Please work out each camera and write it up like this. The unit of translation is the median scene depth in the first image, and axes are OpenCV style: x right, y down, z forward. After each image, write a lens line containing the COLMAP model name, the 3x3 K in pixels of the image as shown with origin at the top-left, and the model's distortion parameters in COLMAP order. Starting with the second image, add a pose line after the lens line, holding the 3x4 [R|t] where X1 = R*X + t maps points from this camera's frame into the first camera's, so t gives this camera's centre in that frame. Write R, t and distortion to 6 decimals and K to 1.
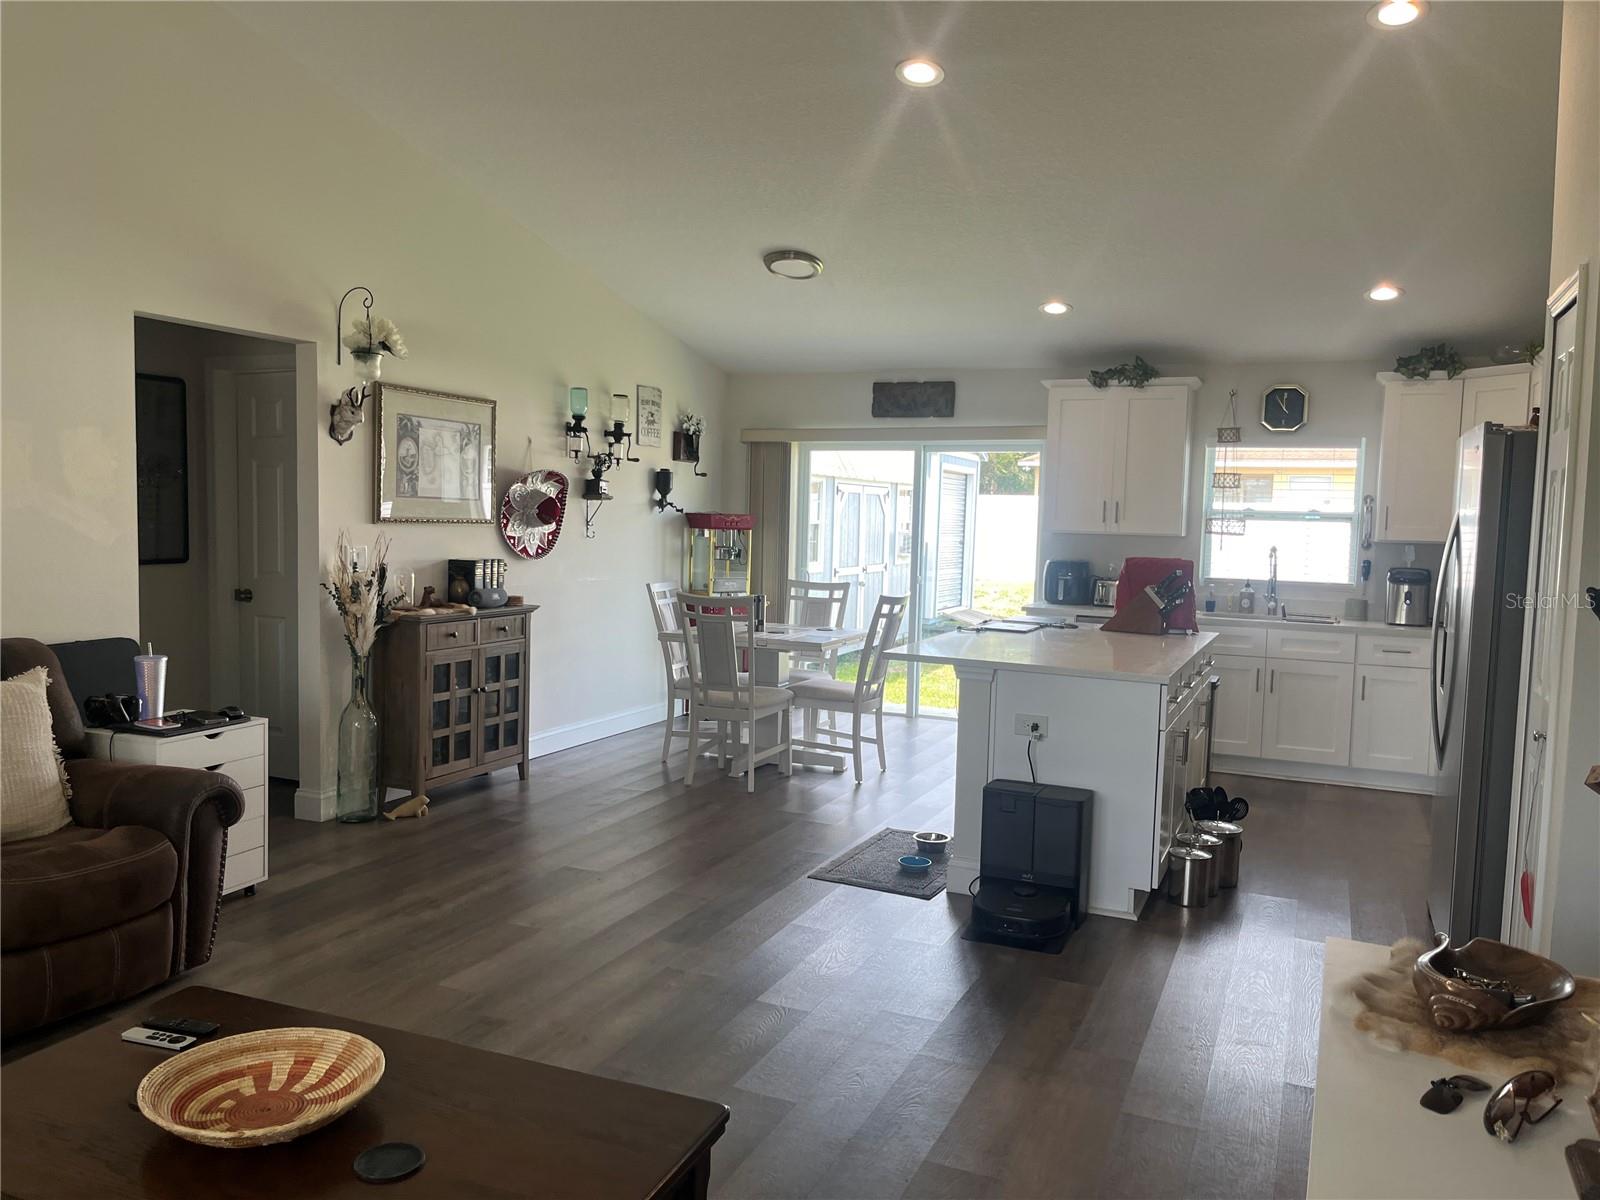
lens RADIAL K [[1208.6, 0, 789.4], [0, 1208.6, 598.0], [0, 0, 1]] dist [0.033288, -0.050497]
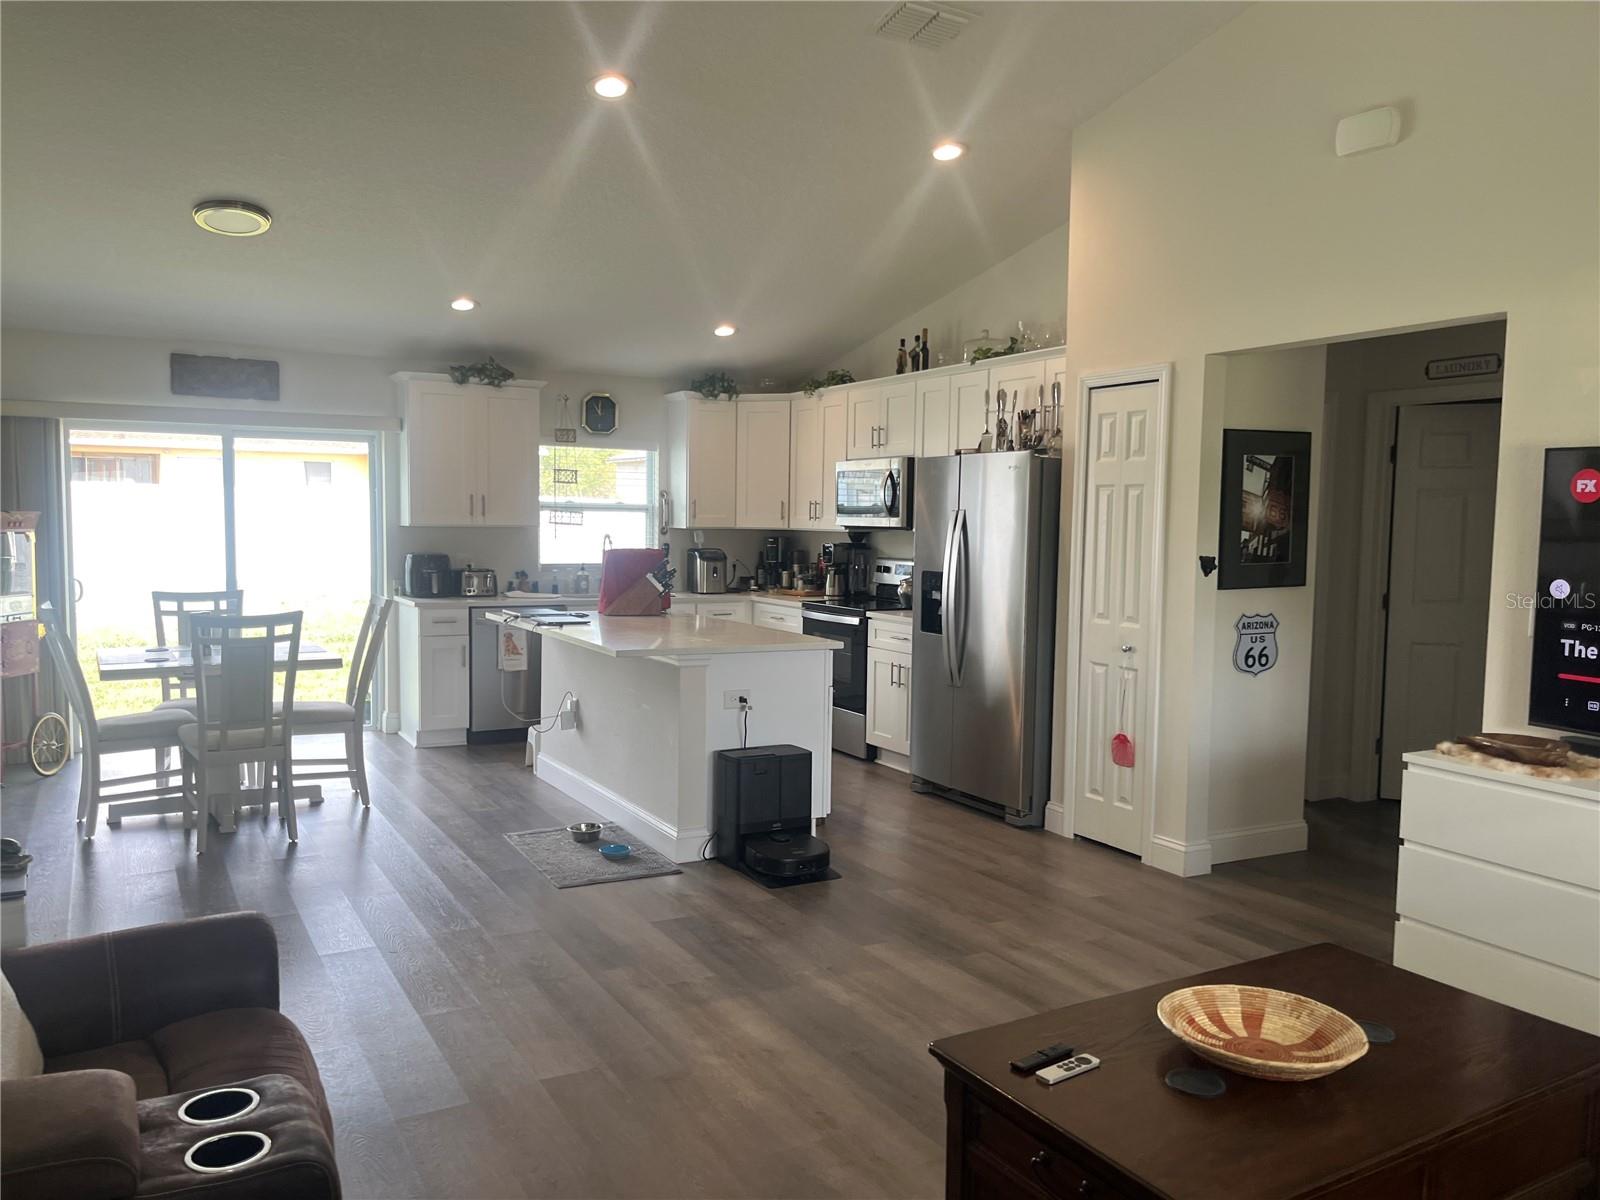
lens RADIAL K [[1208.6, 0, 790.9], [0, 1208.6, 599.1], [0, 0, 1]] dist [0.033288, -0.050497]
pose [[0.586527, -0.072832, 0.806648, -0.424407], [0.058543, 0.997156, 0.047466, -0.024561], [-0.807811, 0.019384, 0.589123, 0.176957]]
